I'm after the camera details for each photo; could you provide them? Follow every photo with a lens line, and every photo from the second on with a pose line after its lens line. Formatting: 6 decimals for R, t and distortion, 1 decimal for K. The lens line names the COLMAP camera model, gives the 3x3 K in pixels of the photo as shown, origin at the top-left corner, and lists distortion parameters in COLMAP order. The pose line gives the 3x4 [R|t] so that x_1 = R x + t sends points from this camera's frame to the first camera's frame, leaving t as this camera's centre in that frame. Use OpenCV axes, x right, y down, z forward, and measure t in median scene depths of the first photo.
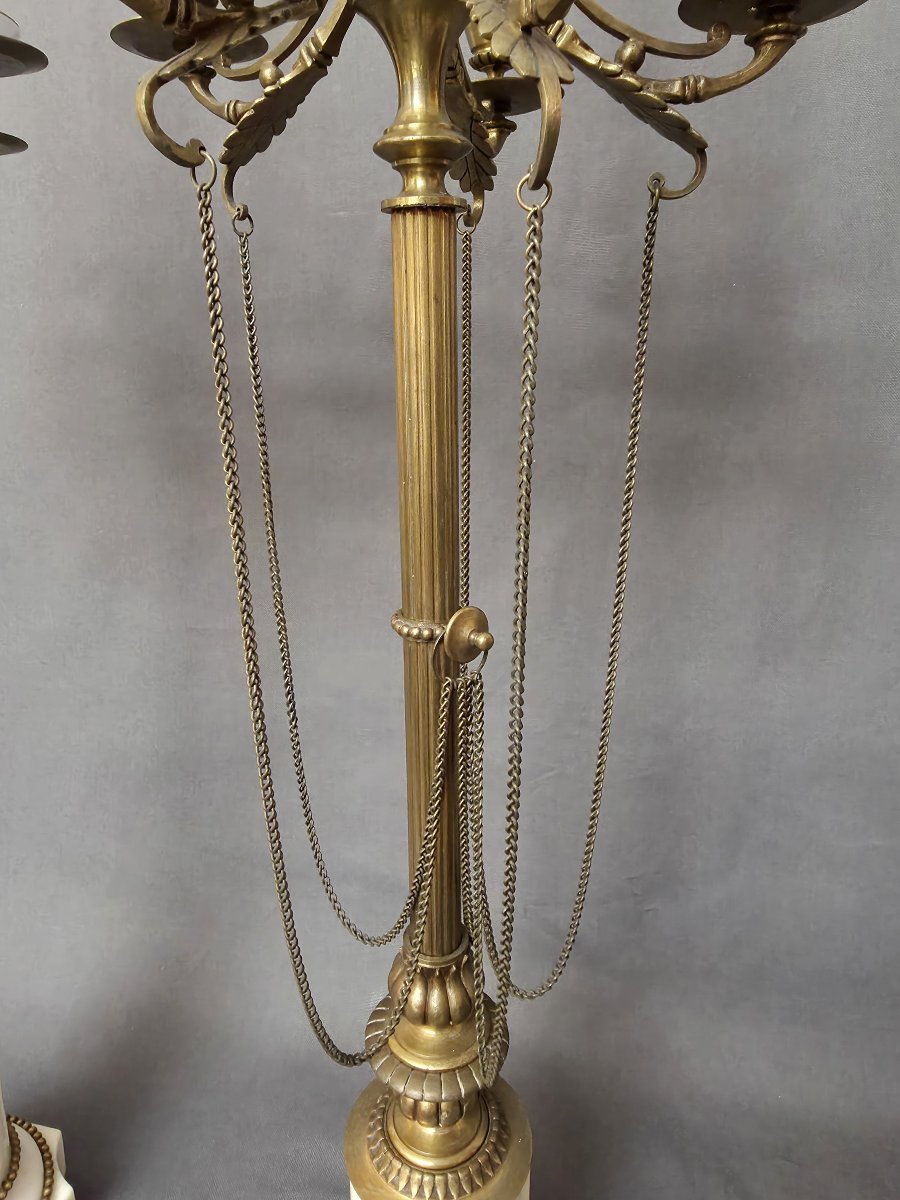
lens RADIAL K [[710.2, 0, 445.7], [0, 710.2, 545.8], [0, 0, 1]] dist [0.003879, 0.002231]
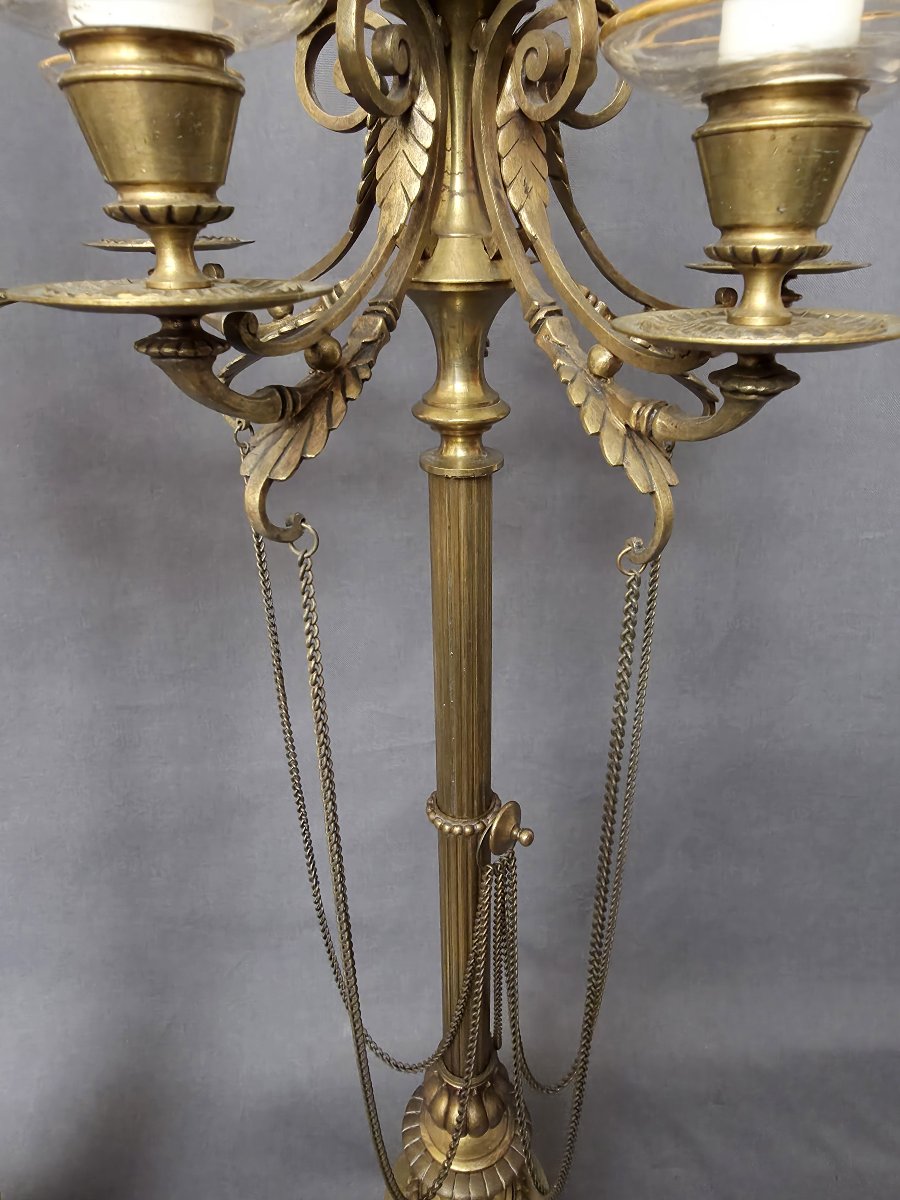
lens RADIAL K [[710.2, 0, 445.7], [0, 710.2, 545.8], [0, 0, 1]] dist [0.003879, 0.002231]
pose [[0.979301, -0.079541, 0.186125, -0.115522], [0.061530, 0.993020, 0.100624, -0.211478], [-0.192830, -0.087089, 0.977360, -0.000411]]
